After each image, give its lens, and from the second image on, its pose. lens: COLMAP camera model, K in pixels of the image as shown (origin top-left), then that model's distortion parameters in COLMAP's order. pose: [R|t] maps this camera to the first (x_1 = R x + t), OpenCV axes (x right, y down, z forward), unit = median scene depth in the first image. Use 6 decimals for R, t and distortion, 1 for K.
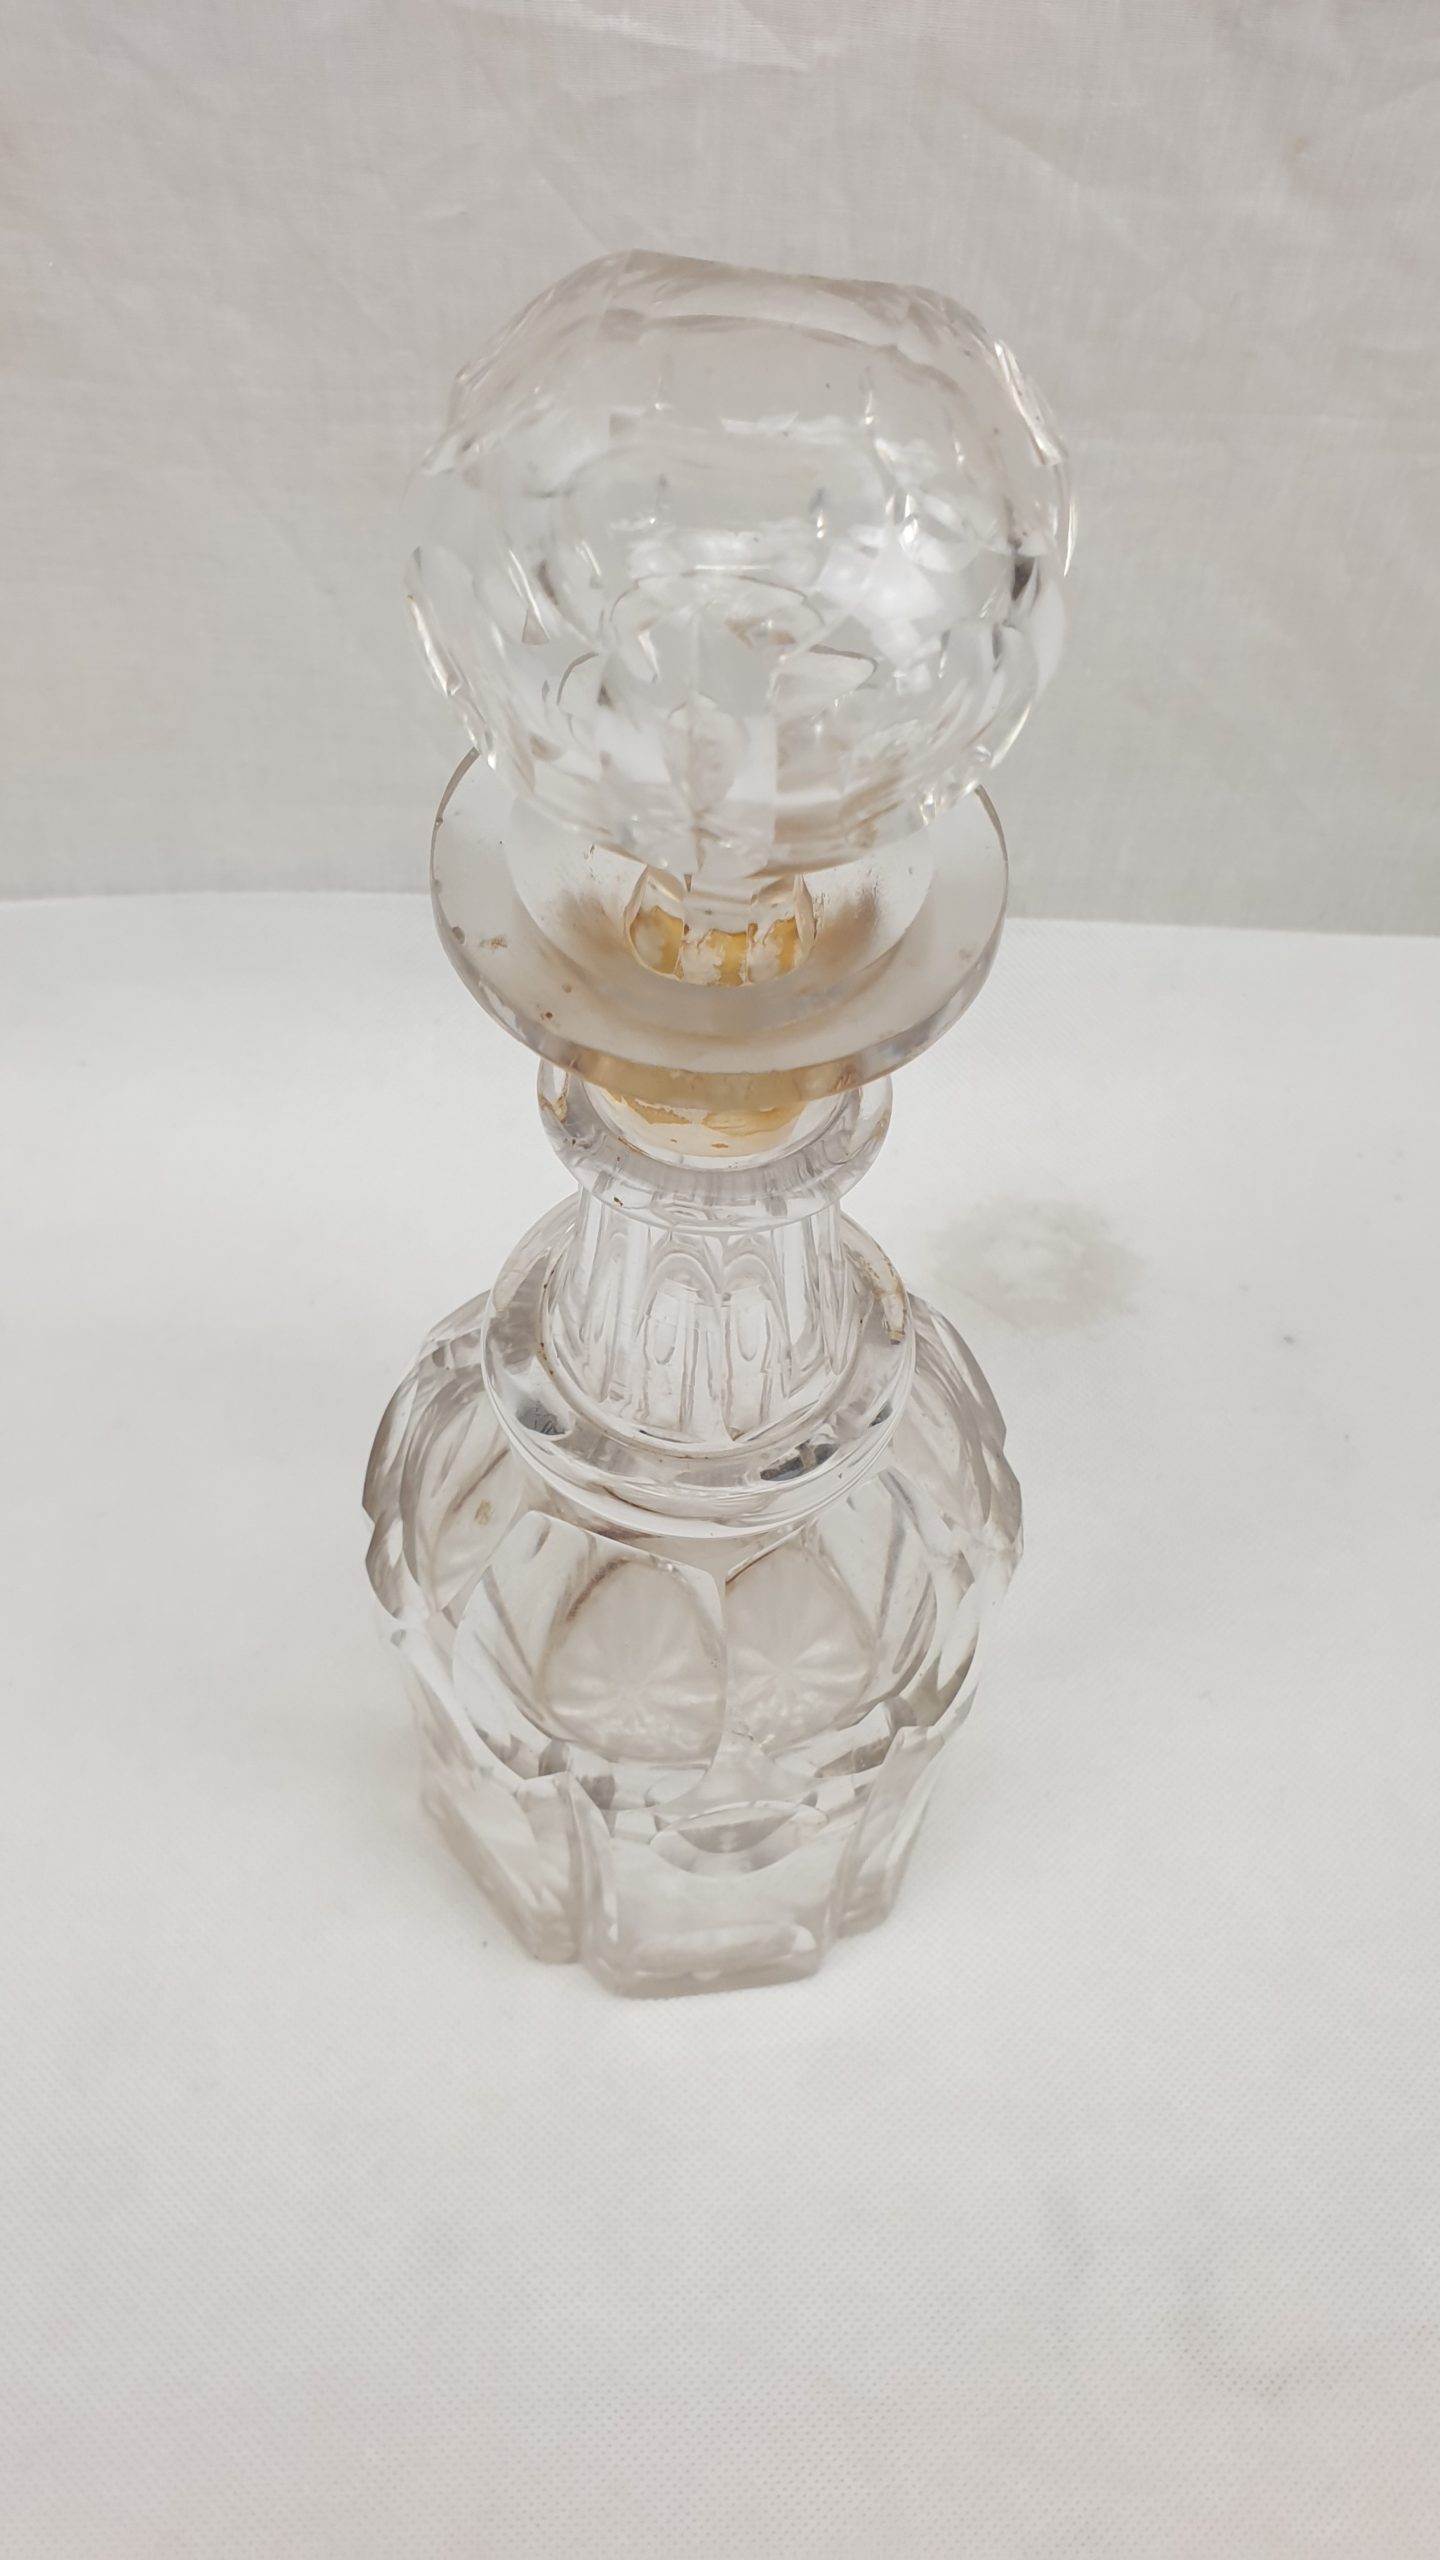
lens RADIAL K [[1985.7, 0, 709.6], [0, 1985.7, 1194.8], [0, 0, 1]] dist [-0.096042, 0.138107]
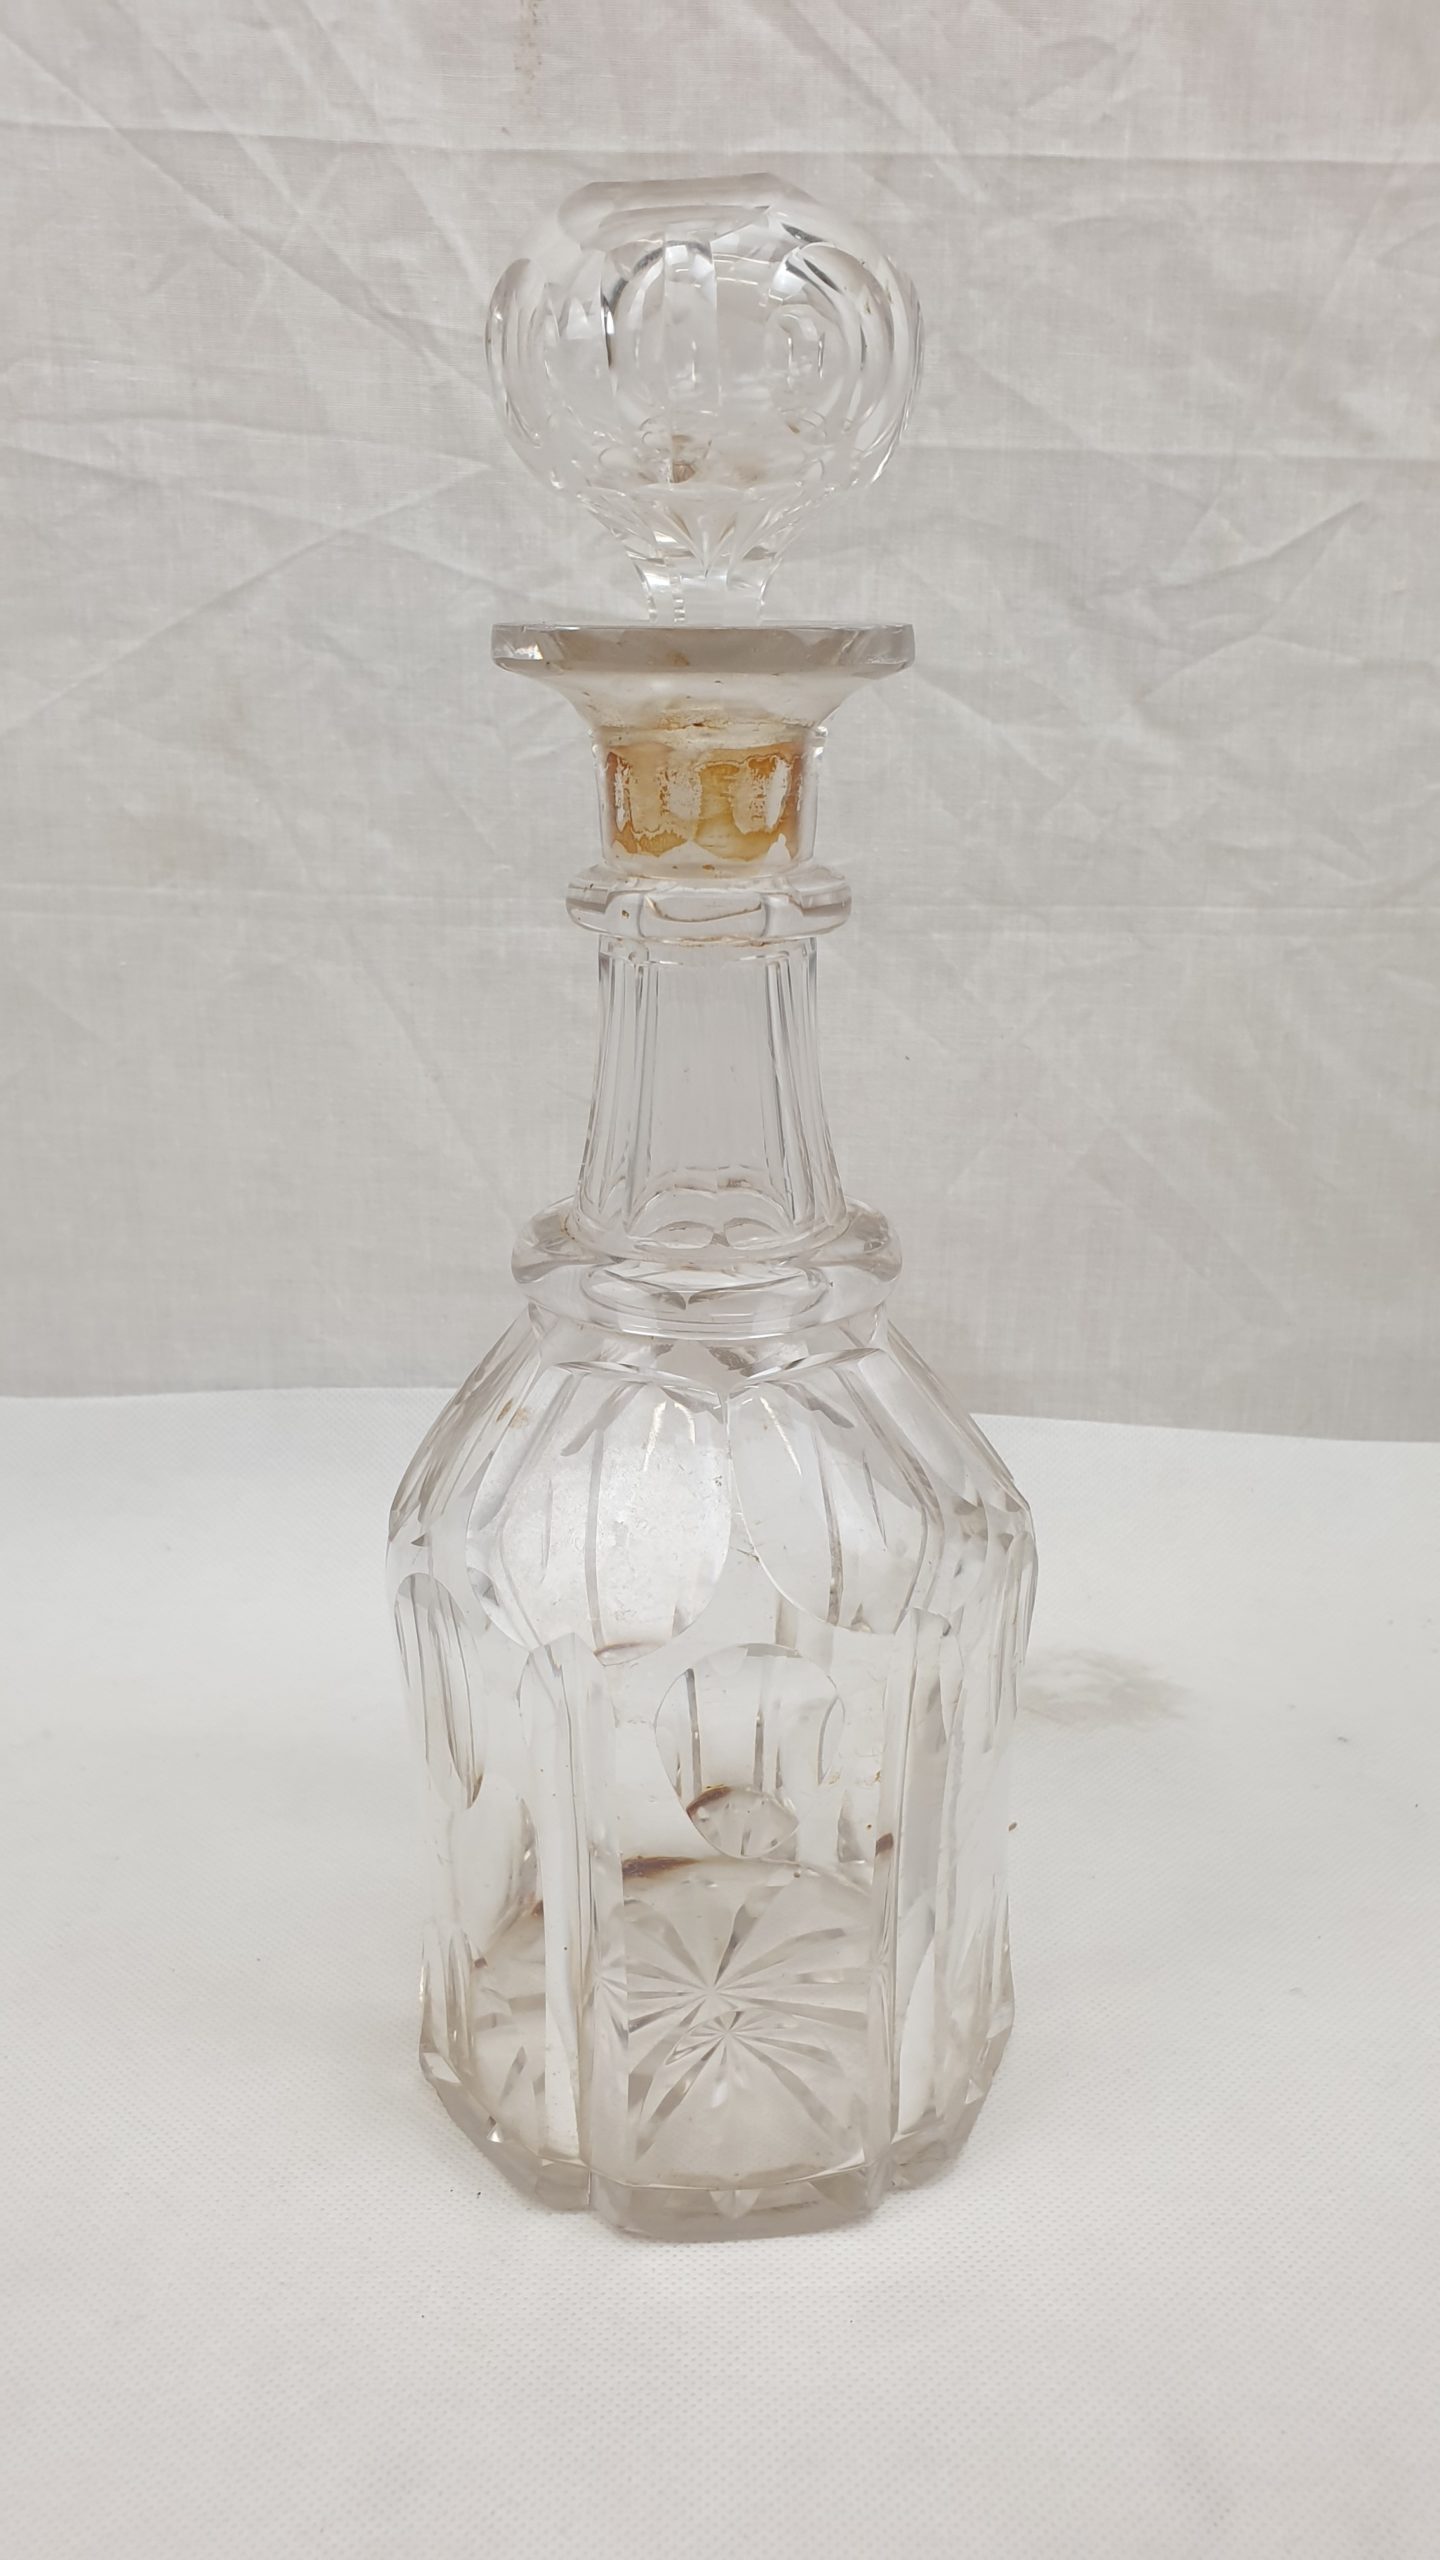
lens RADIAL K [[1940.5, 0, 728.1], [0, 1940.5, 1301.4], [0, 0, 1]] dist [0.008021, 0.007319]
pose [[0.999180, -0.024519, -0.032211, 0.032477], [0.001251, 0.814020, -0.580836, 0.579766], [0.040462, 0.580319, 0.813383, 0.091402]]
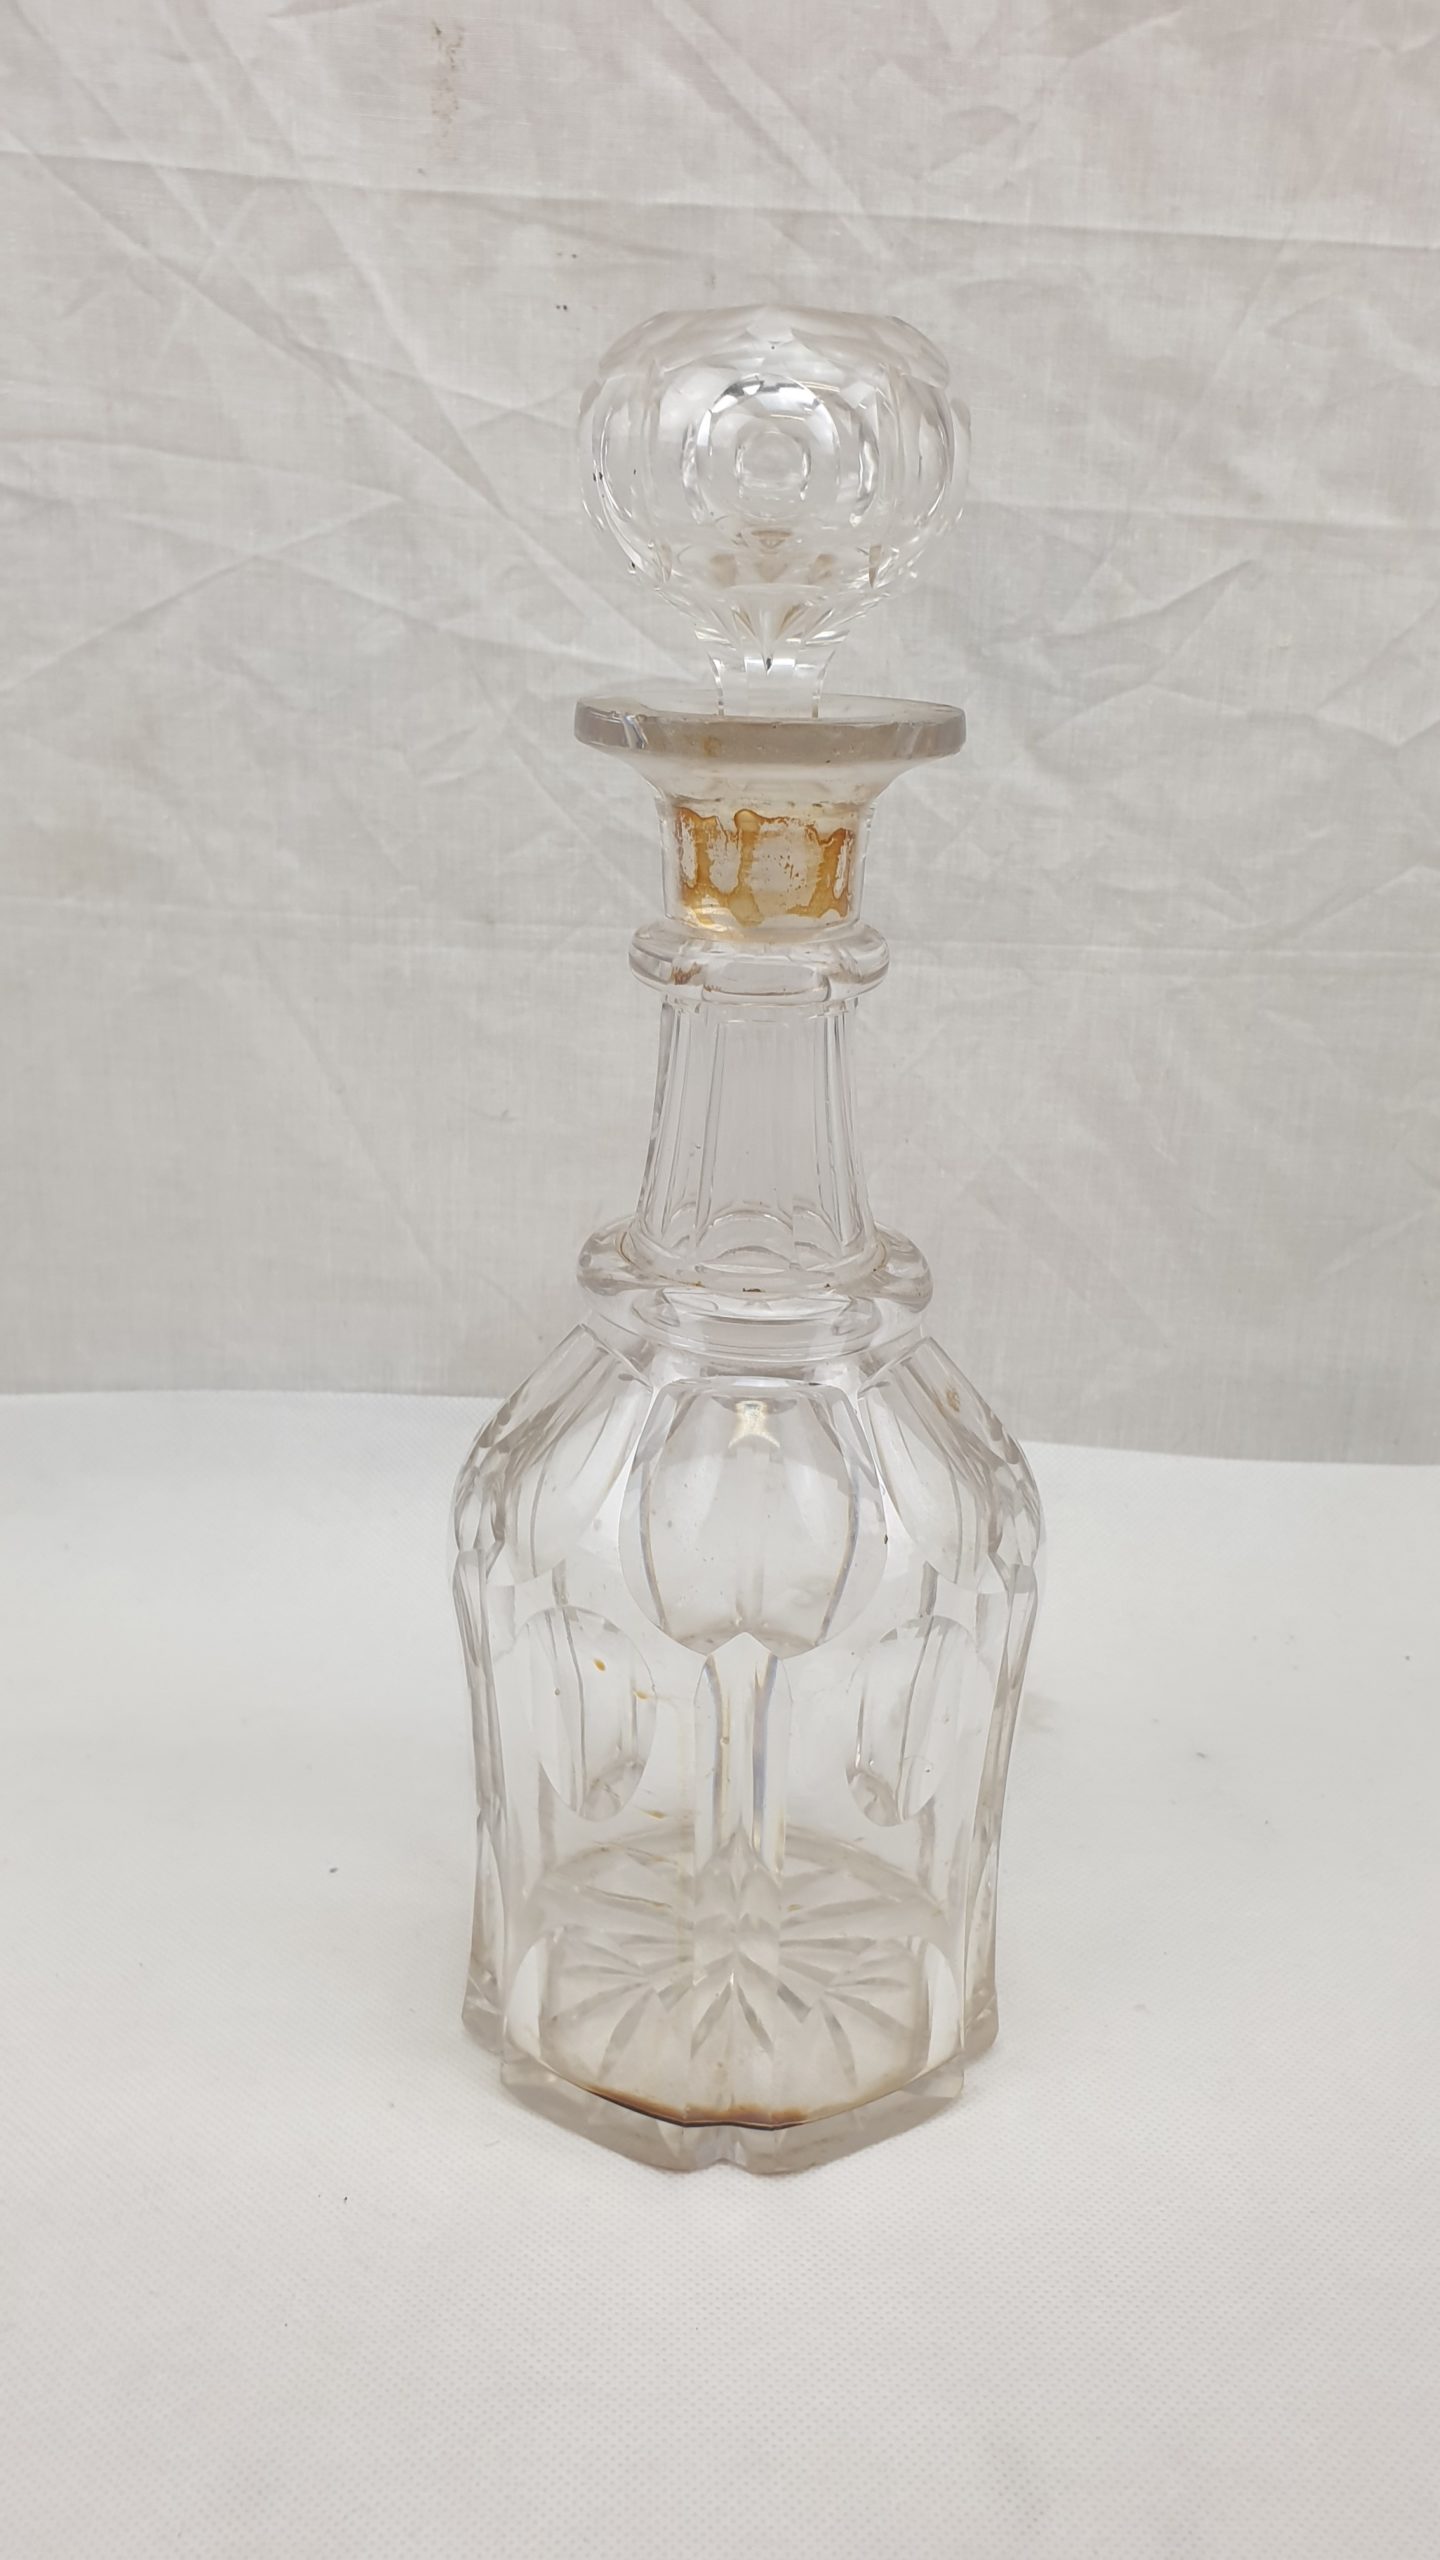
lens RADIAL K [[1943.1, 0, 720.0], [0, 1943.1, 1280.0], [0, 0, 1]] dist [0.004734, 0.015068]
pose [[0.999995, -0.003235, 0.000602, 0.058025], [0.003000, 0.821316, -0.570465, 0.563901], [0.001350, 0.570464, 0.821321, 0.037061]]
